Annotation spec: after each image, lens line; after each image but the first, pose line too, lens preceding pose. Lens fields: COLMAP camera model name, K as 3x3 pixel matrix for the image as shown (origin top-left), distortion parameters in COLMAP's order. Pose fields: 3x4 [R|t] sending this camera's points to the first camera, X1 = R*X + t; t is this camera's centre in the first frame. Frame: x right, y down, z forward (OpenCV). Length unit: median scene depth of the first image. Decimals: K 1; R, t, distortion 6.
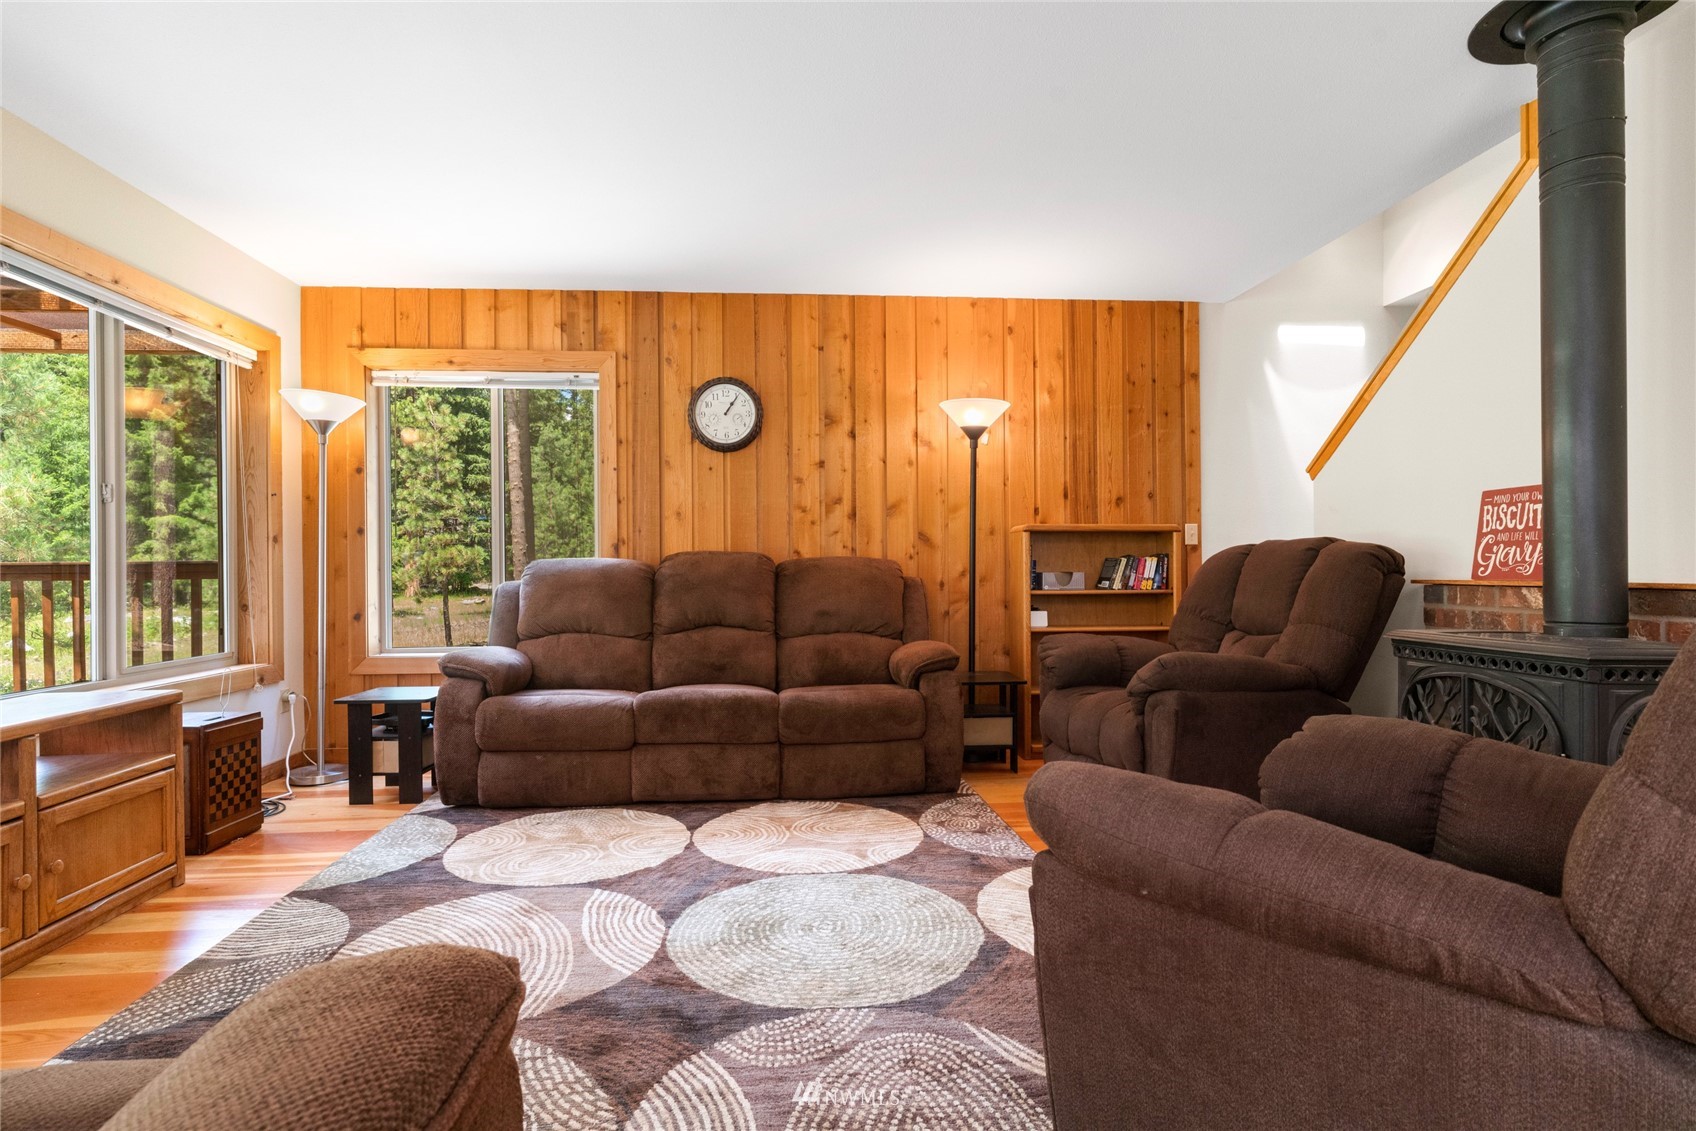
lens RADIAL K [[861.5, 0, 846.2], [0, 861.5, 571.6], [0, 0, 1]] dist [-0.002395, 0.001019]
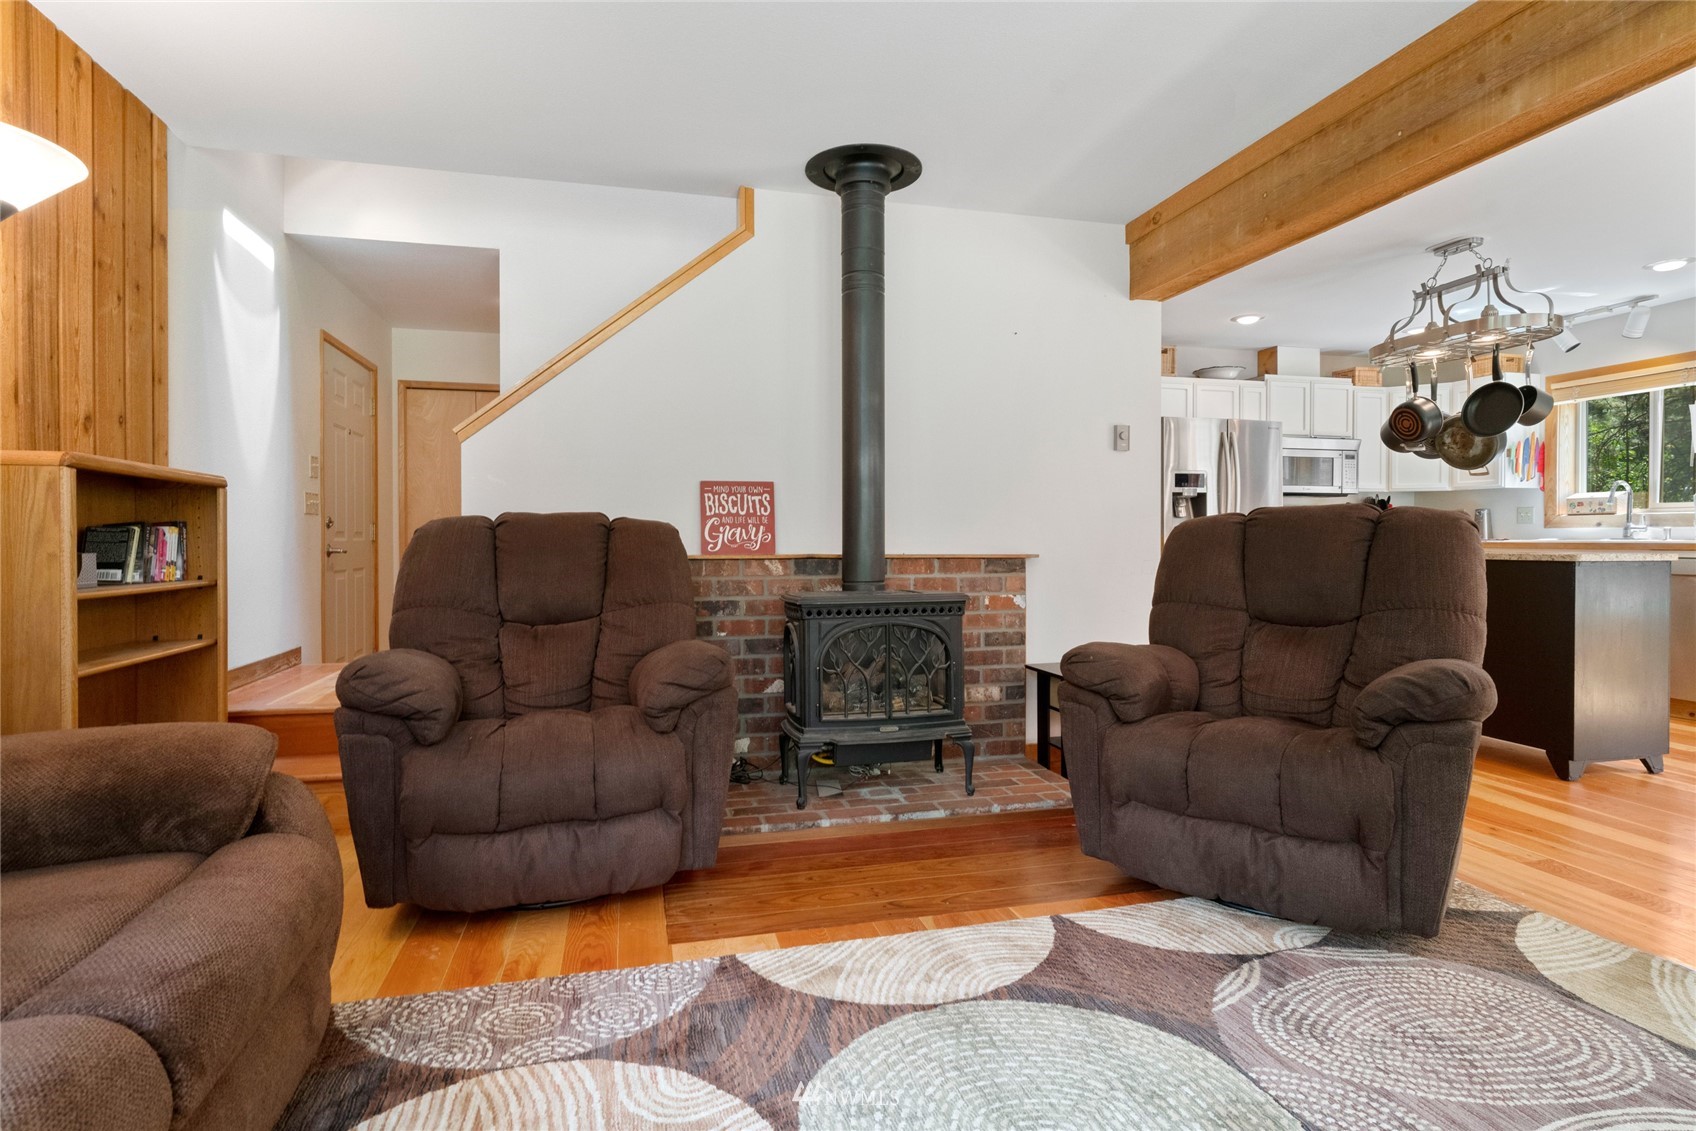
lens RADIAL K [[861.5, 0, 840.4], [0, 861.5, 550.0], [0, 0, 1]] dist [-0.002395, 0.001019]
pose [[-0.156297, -0.006727, 0.987687, -0.494760], [0.004155, 0.999963, 0.007468, -0.005293], [-0.987701, 0.005271, -0.156263, 1.024360]]
